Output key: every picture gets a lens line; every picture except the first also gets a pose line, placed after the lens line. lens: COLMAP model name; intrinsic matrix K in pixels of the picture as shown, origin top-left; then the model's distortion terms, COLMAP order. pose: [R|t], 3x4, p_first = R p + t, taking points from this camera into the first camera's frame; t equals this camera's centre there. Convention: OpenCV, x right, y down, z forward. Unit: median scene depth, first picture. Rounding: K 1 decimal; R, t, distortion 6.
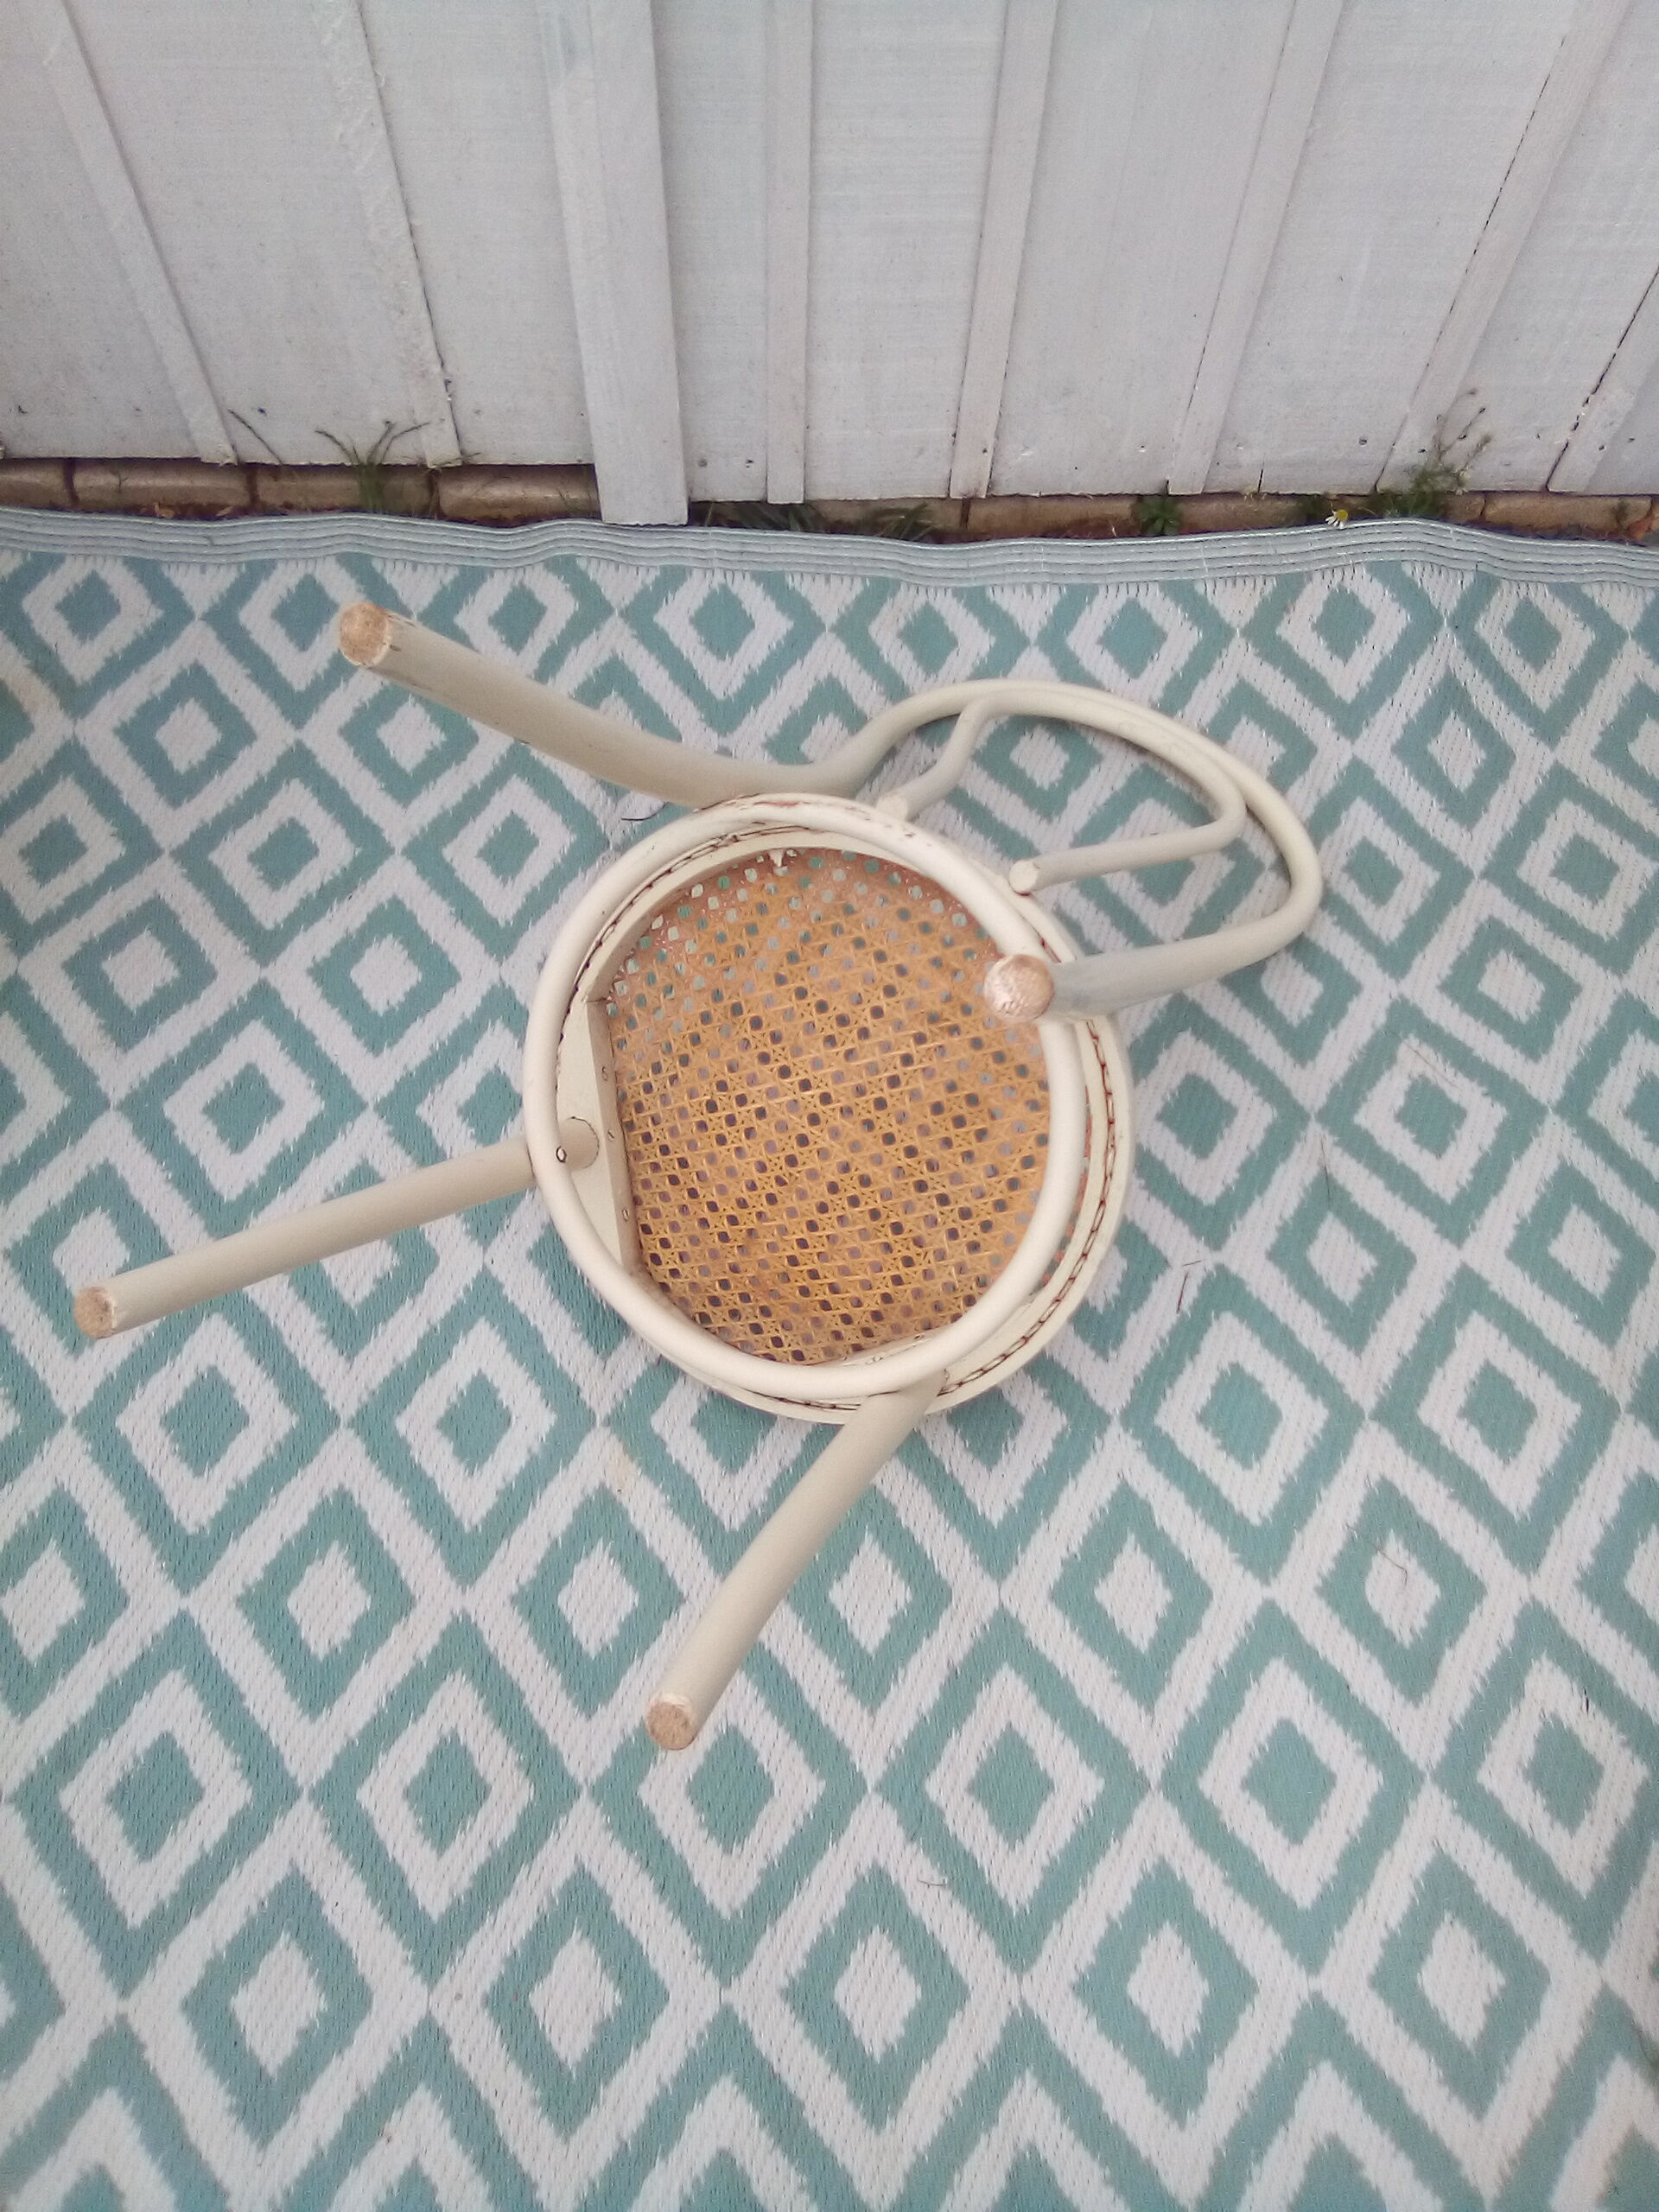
lens RADIAL K [[1844.4, 0, 841.1], [0, 1844.4, 1101.2], [0, 0, 1]] dist [0.015764, -0.049271]
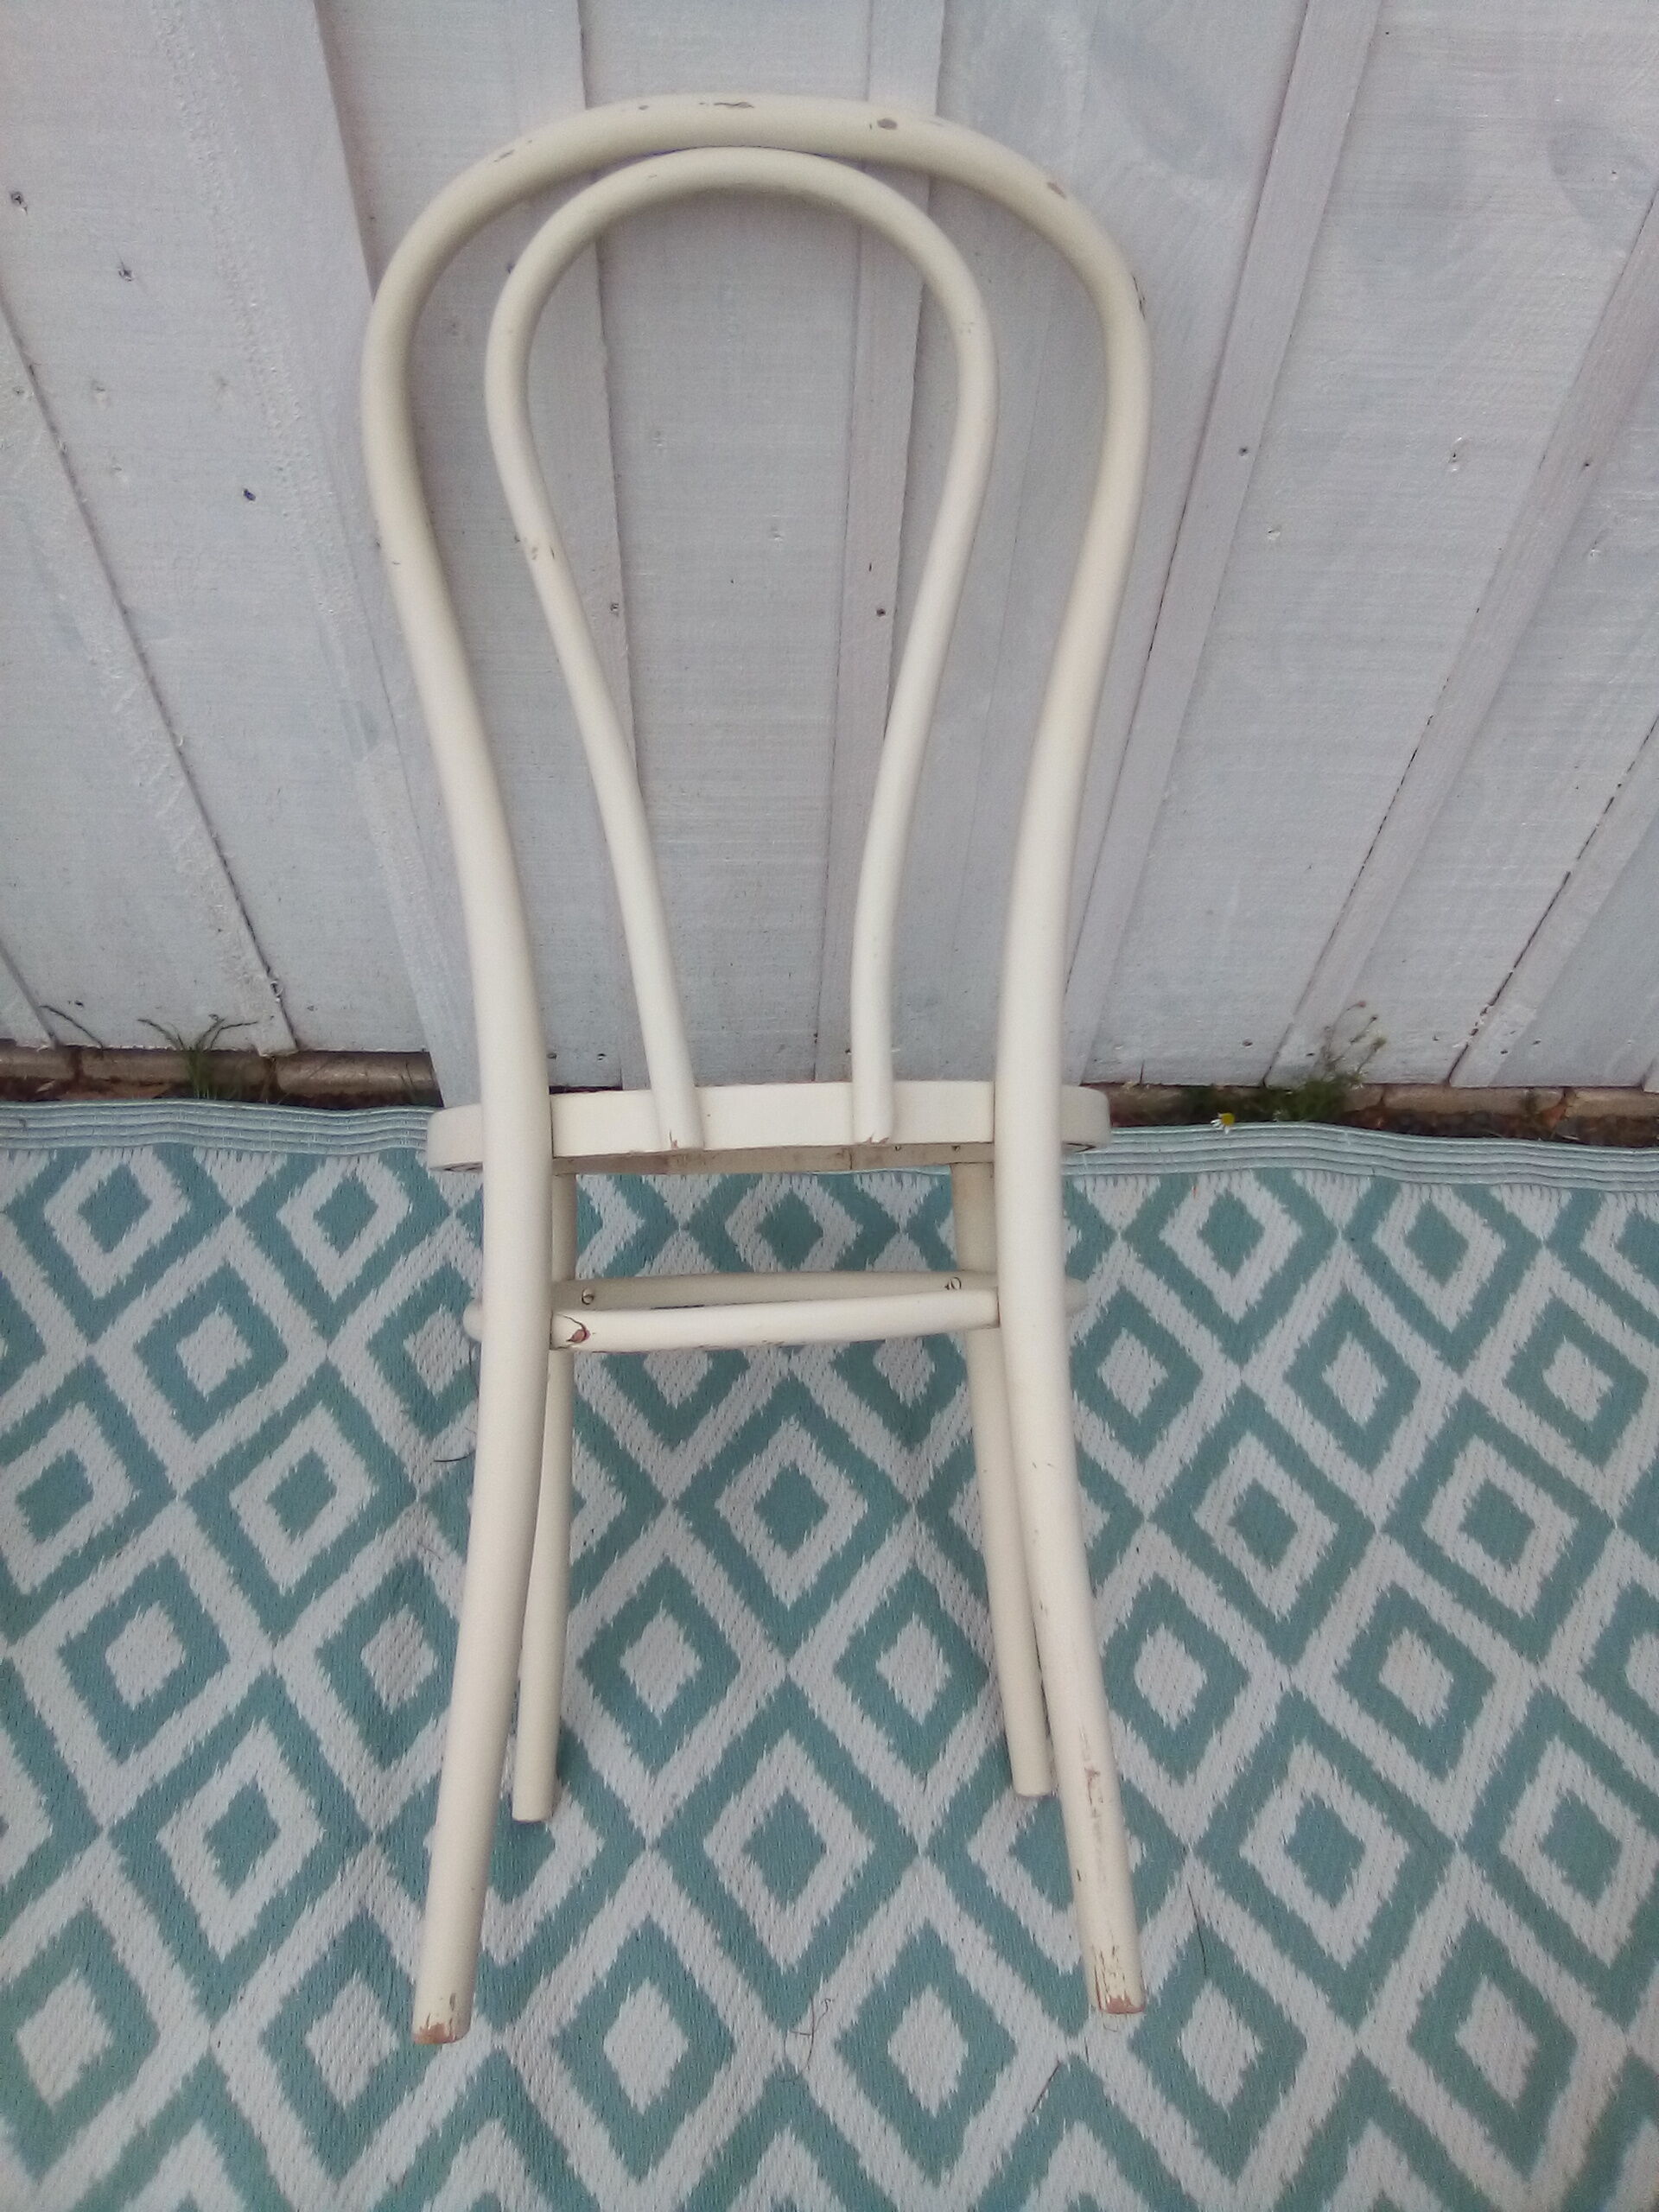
lens RADIAL K [[1844.4, 0, 839.1], [0, 1844.4, 1074.4], [0, 0, 1]] dist [0.015764, -0.049271]
pose [[0.999821, 0.018210, -0.005171, 0.078702], [-0.018793, 0.987616, -0.155758, -0.191787], [0.002271, 0.155827, 0.987782, 0.068077]]
